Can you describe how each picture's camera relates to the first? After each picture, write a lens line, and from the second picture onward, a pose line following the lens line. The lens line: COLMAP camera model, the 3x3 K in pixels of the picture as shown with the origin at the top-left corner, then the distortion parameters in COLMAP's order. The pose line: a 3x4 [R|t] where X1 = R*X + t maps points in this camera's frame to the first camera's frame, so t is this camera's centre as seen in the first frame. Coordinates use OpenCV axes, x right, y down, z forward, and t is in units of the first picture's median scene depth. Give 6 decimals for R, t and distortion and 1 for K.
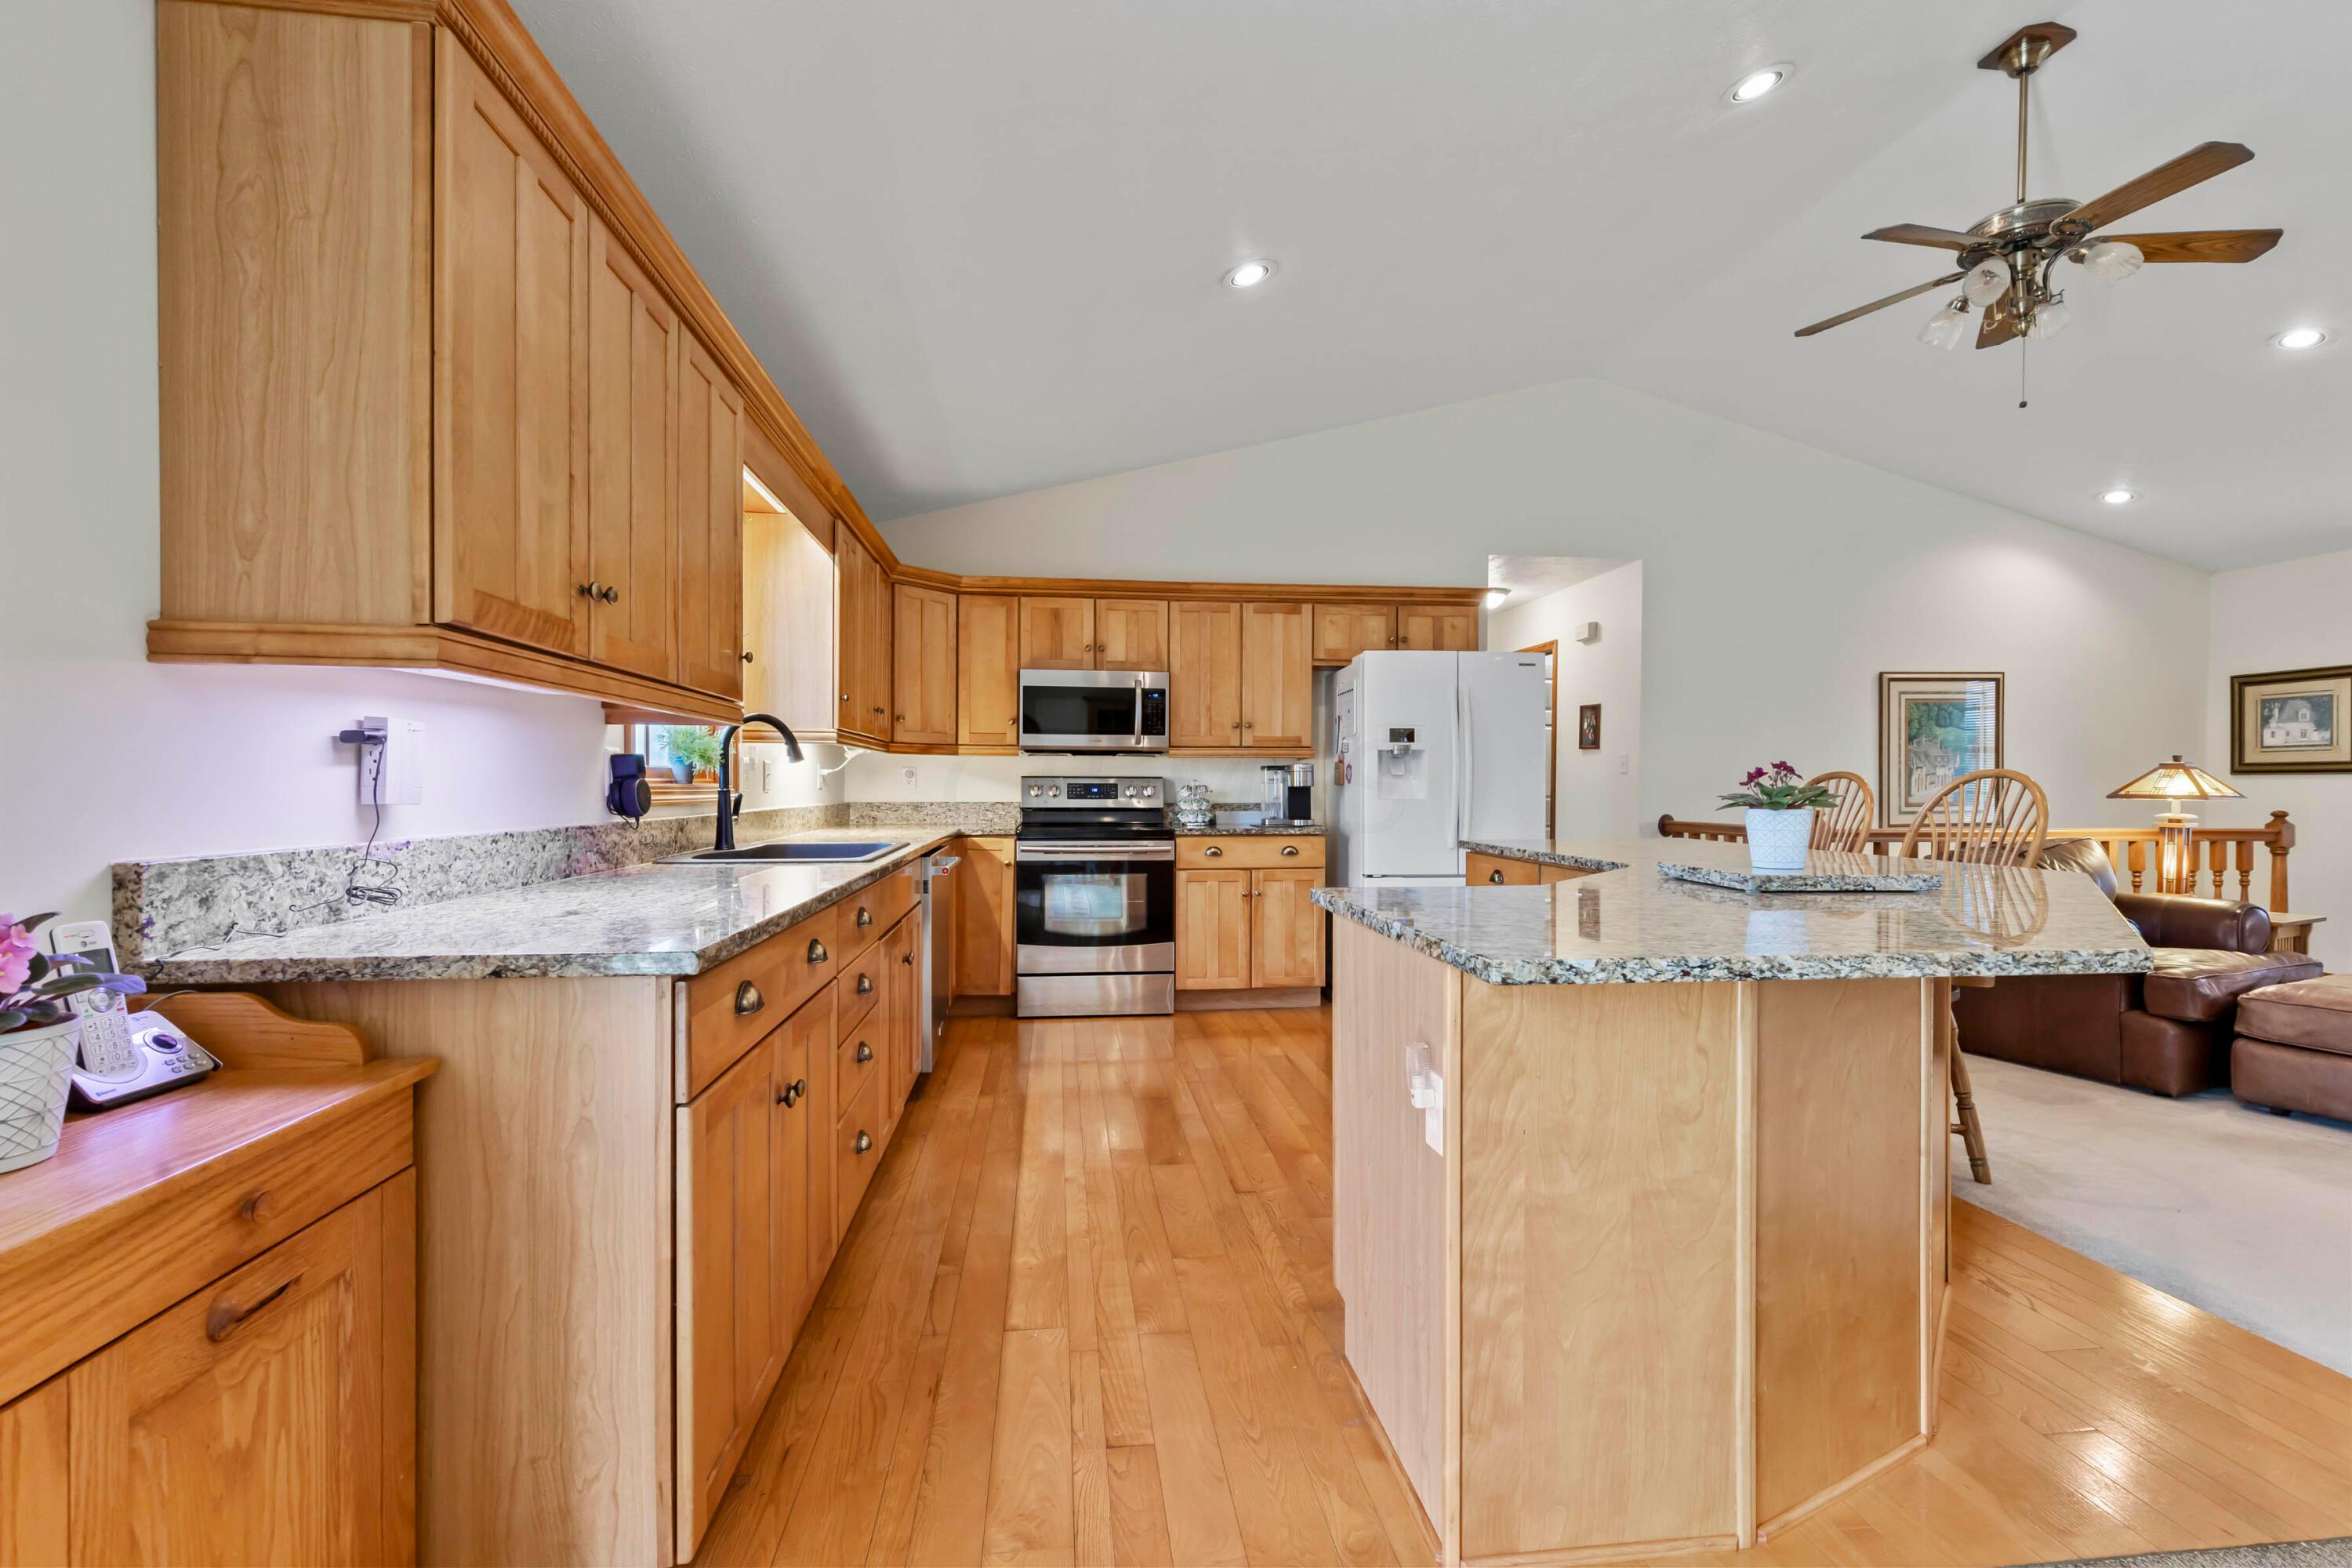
lens RADIAL K [[1073.6, 0, 1176.4], [0, 1073.6, 794.9], [0, 0, 1]] dist [0.012945, 0.000043]
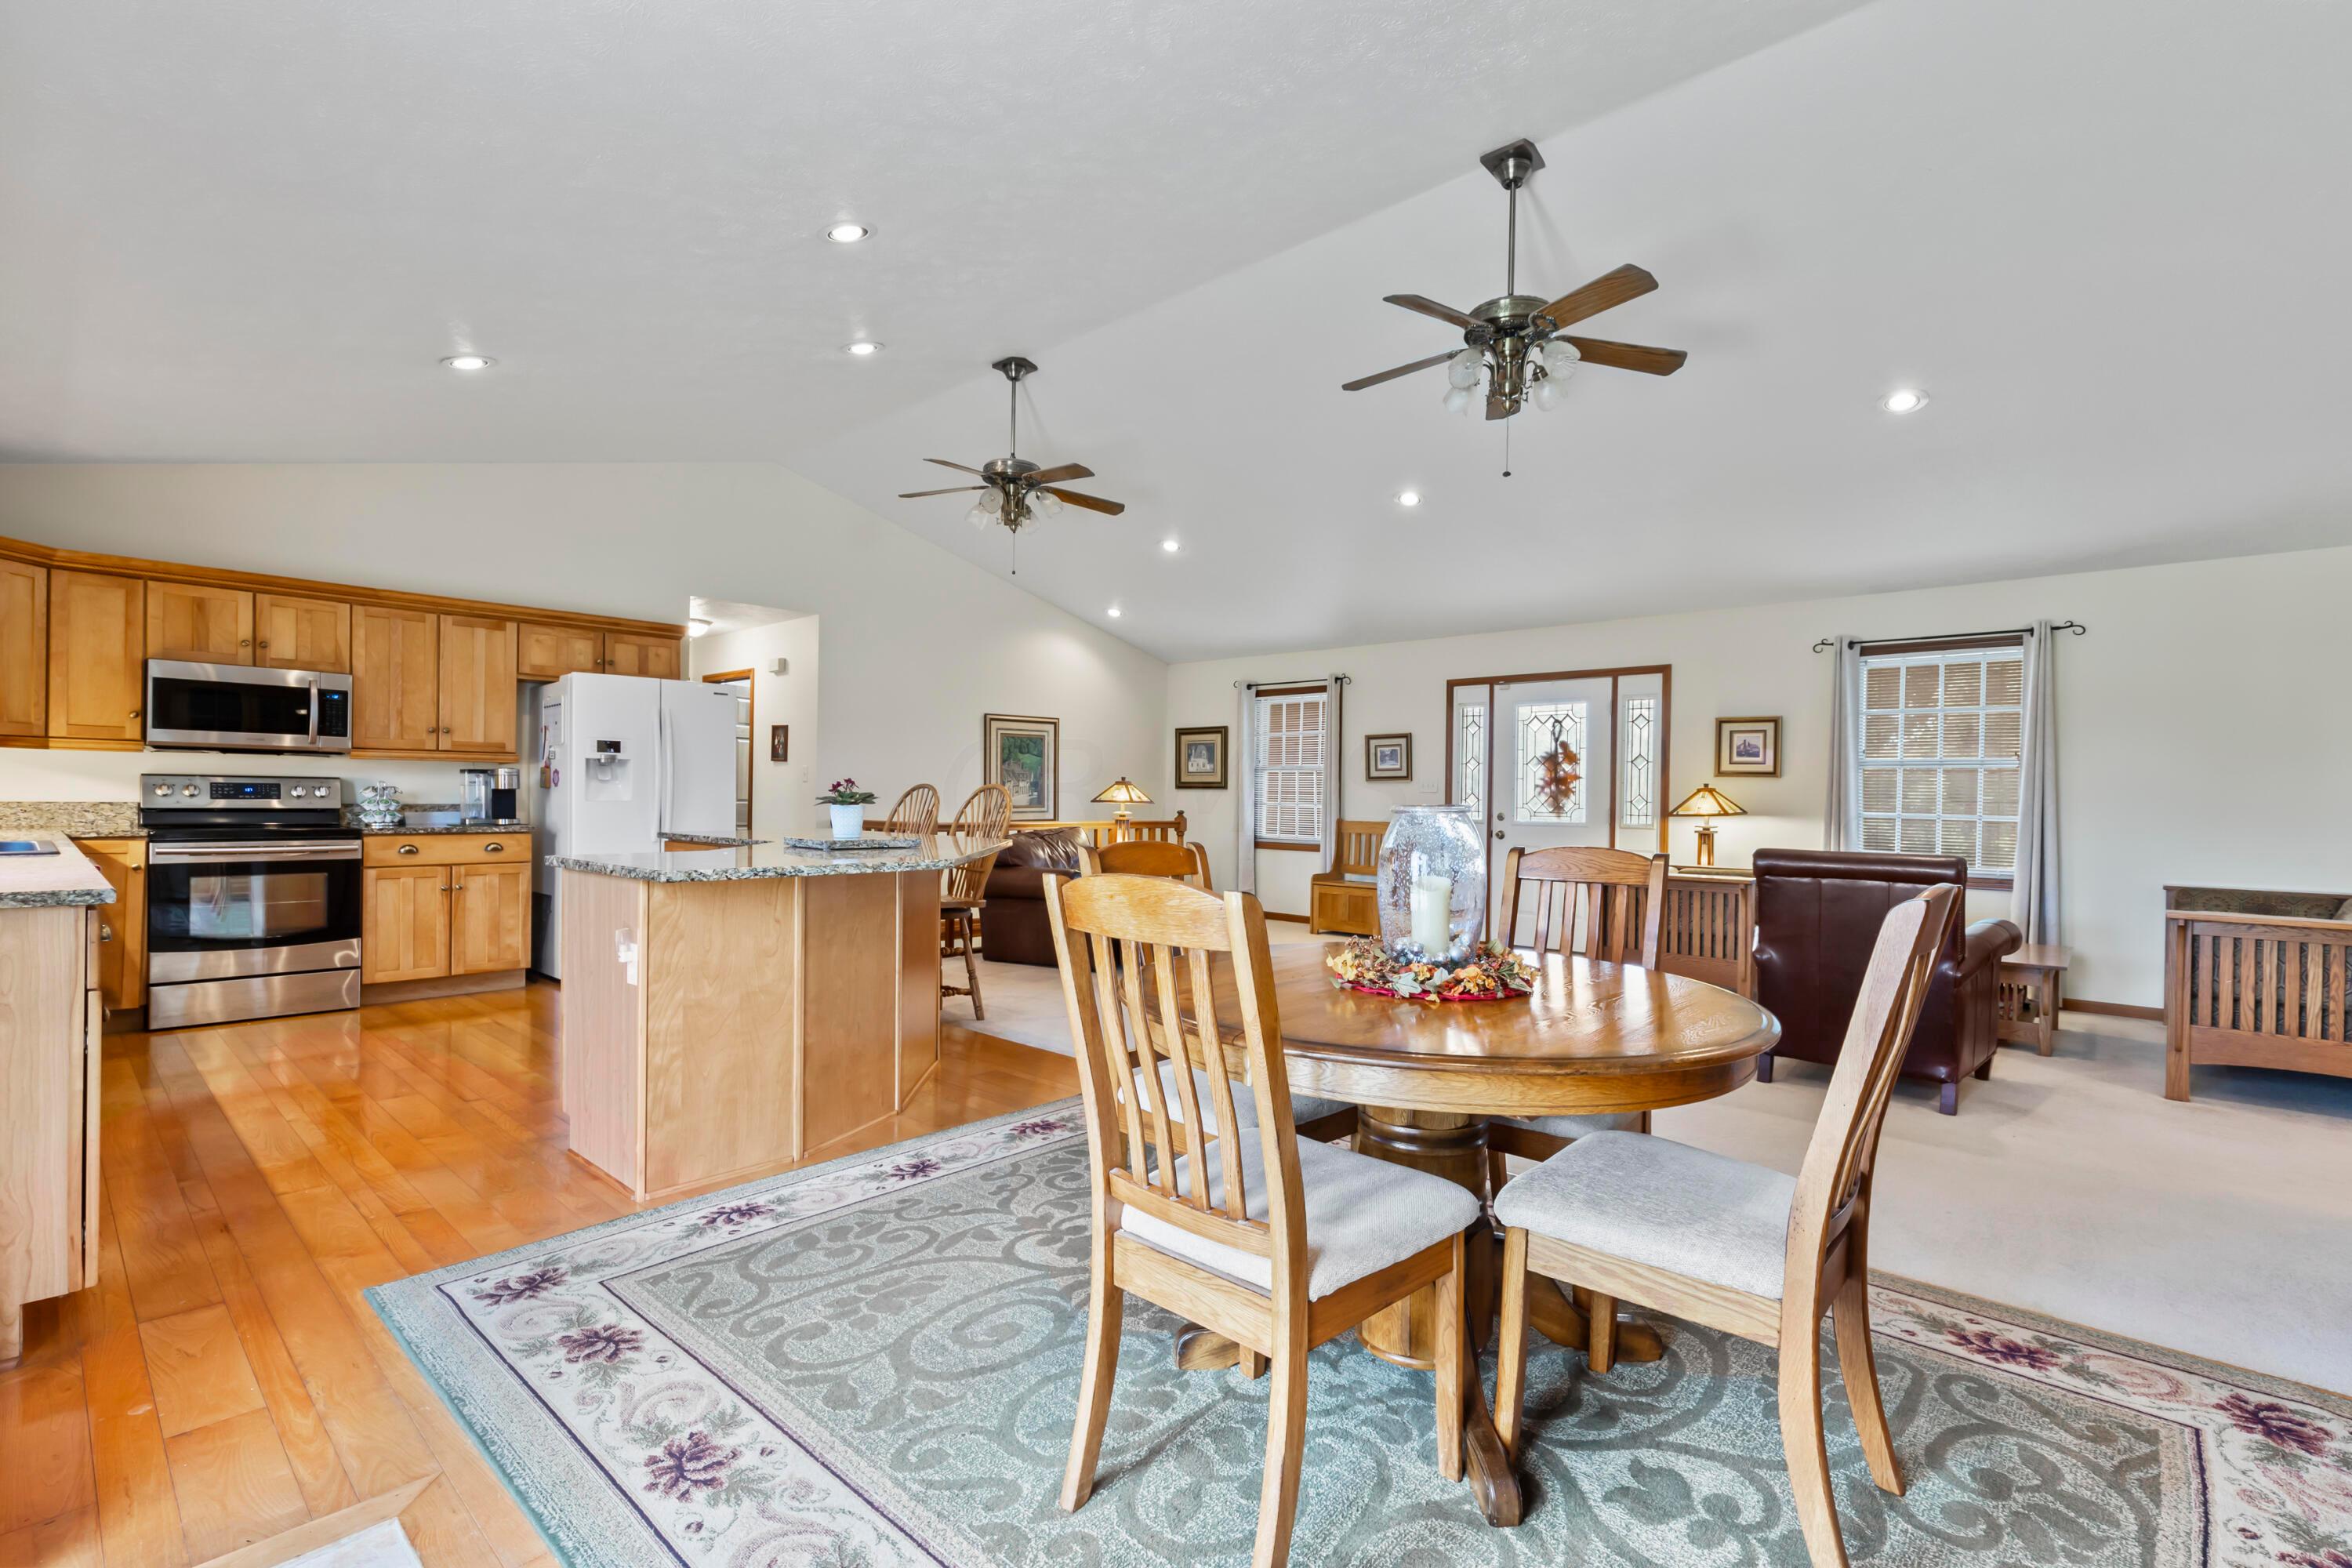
lens RADIAL K [[1088.7, 0, 1217.8], [0, 1088.7, 806.0], [0, 0, 1]] dist [0.001337, 0.000130]
pose [[0.751686, 0.002177, 0.659518, -0.071729], [-0.005188, 0.999983, 0.002612, 0.002994], [-0.659501, -0.005385, 0.751684, -0.321134]]
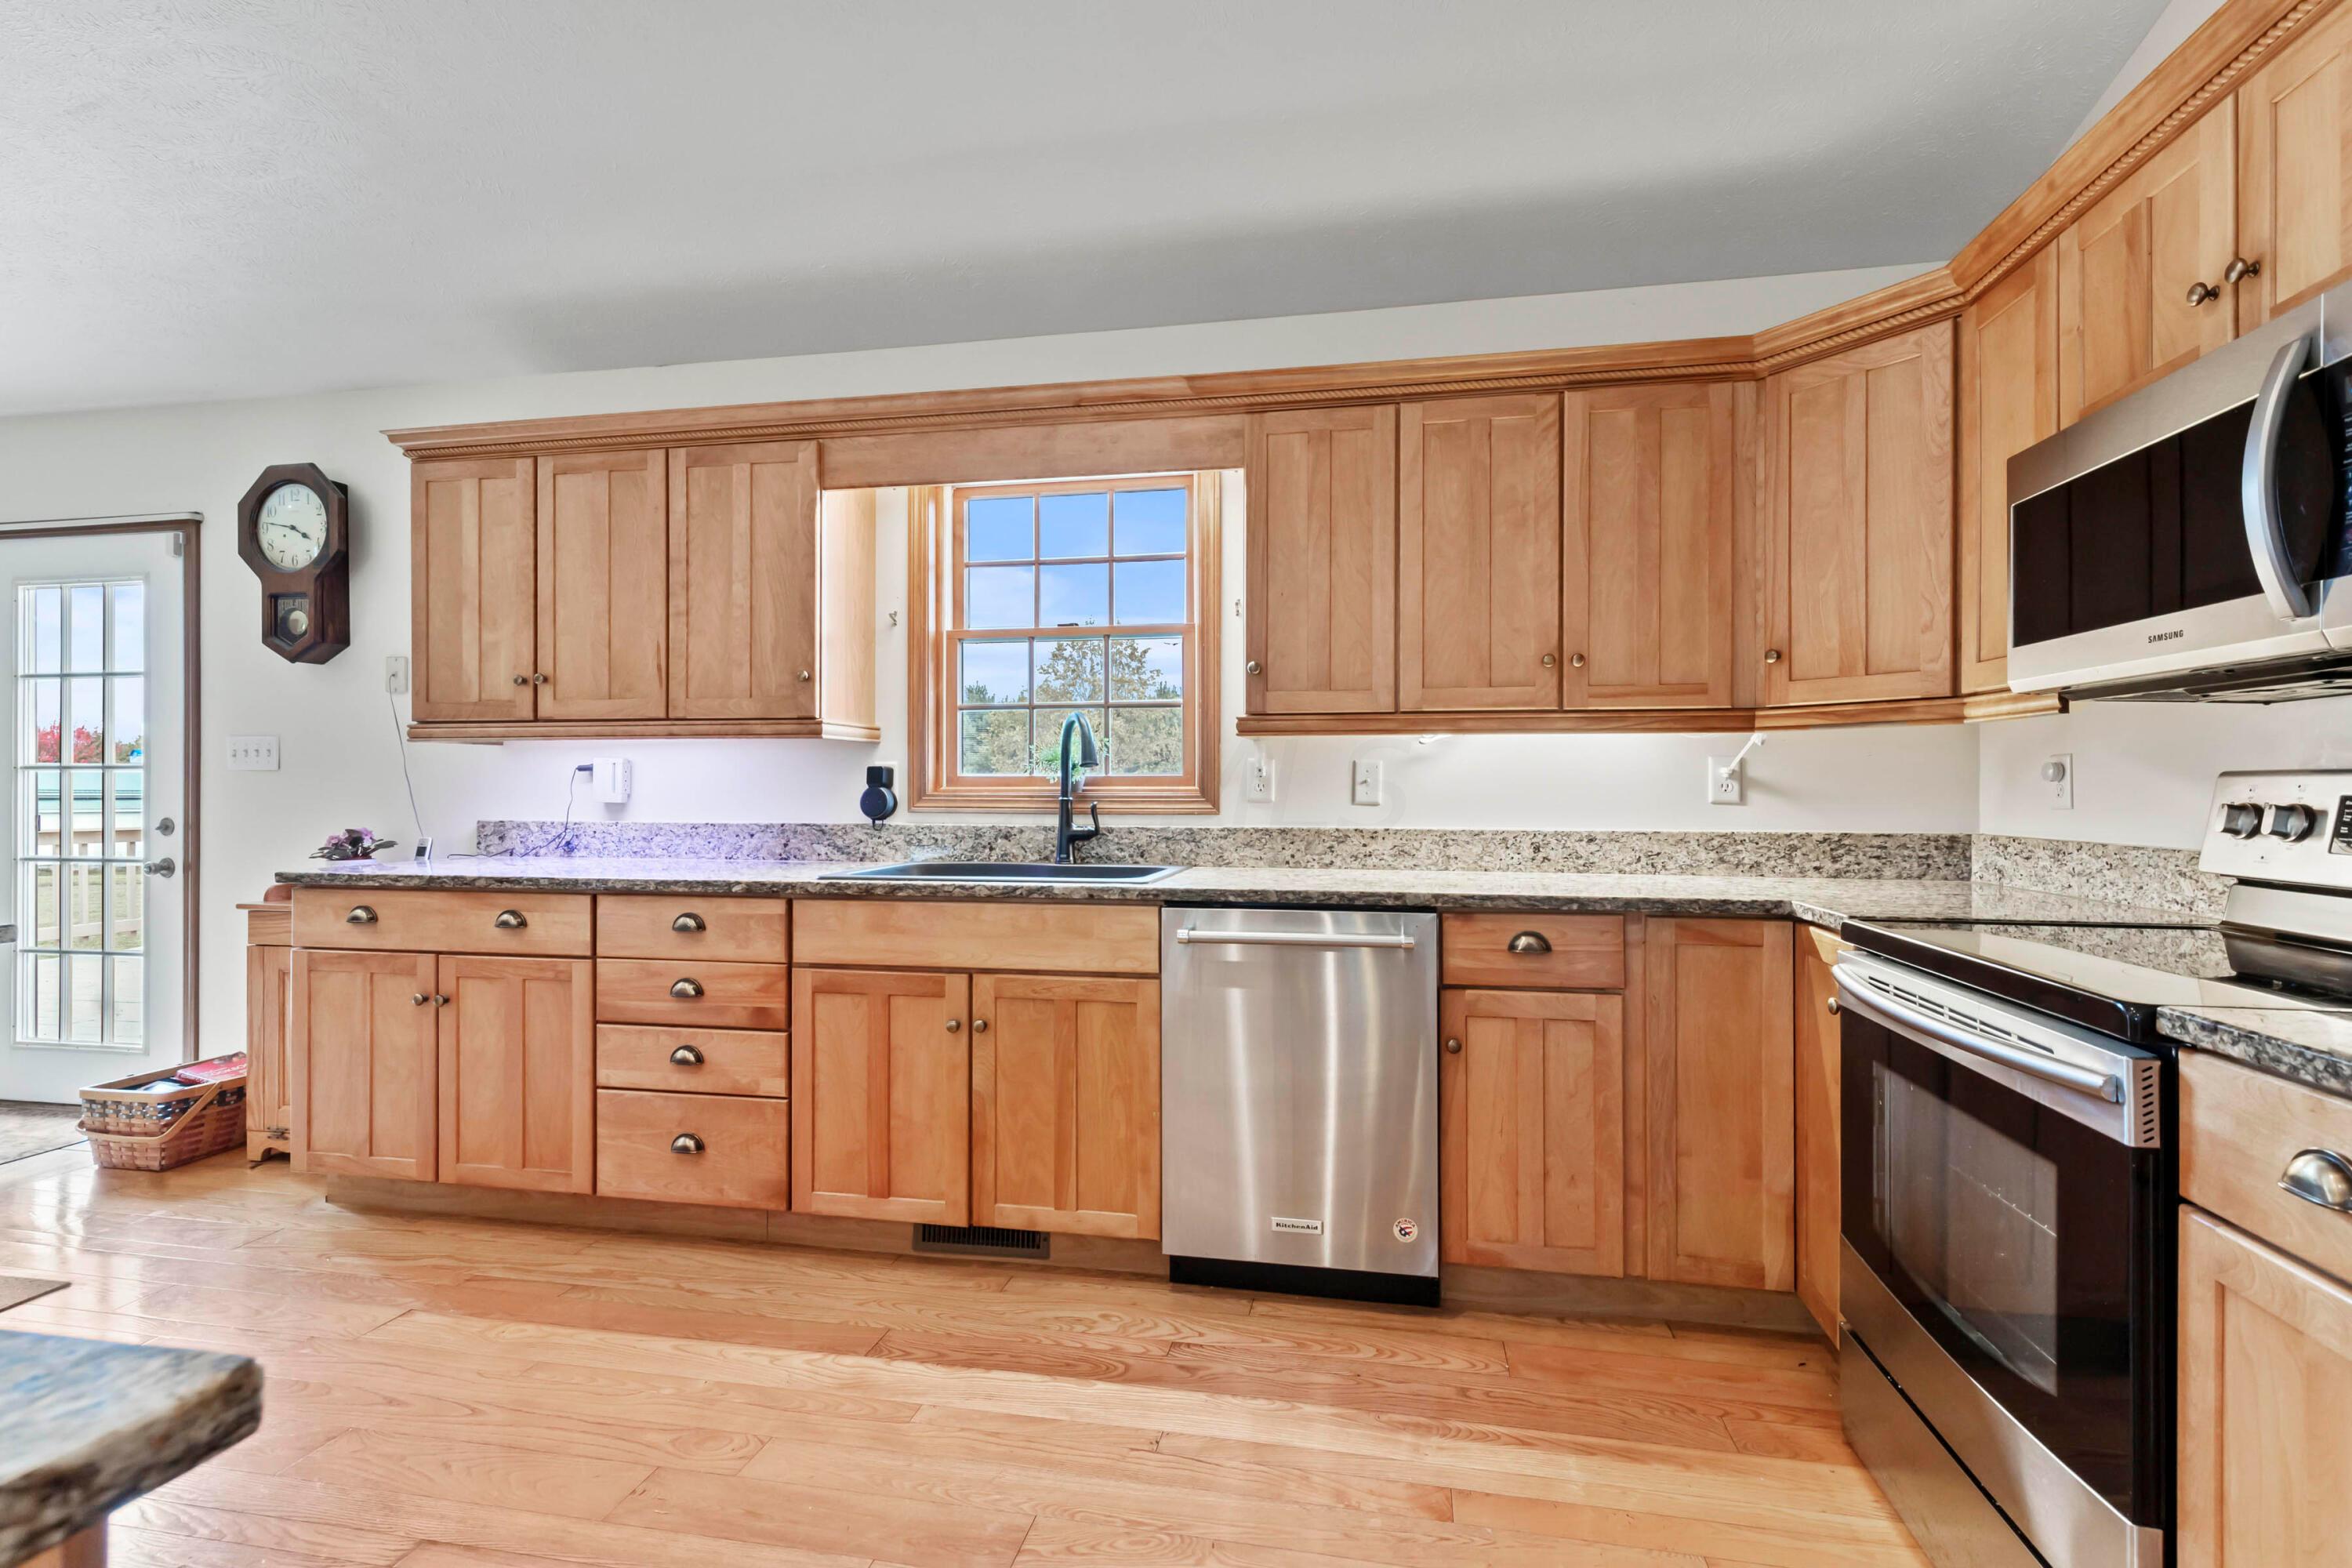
lens RADIAL K [[1031.1, 0, 1233.6], [0, 1031.1, 789.2], [0, 0, 1]] dist [0.007599, 0.000193]
pose [[-0.269378, -0.002523, -0.963031, 0.240744], [-0.013366, 0.999910, 0.001119, -0.009886], [0.962942, 0.013173, -0.269388, 0.845905]]
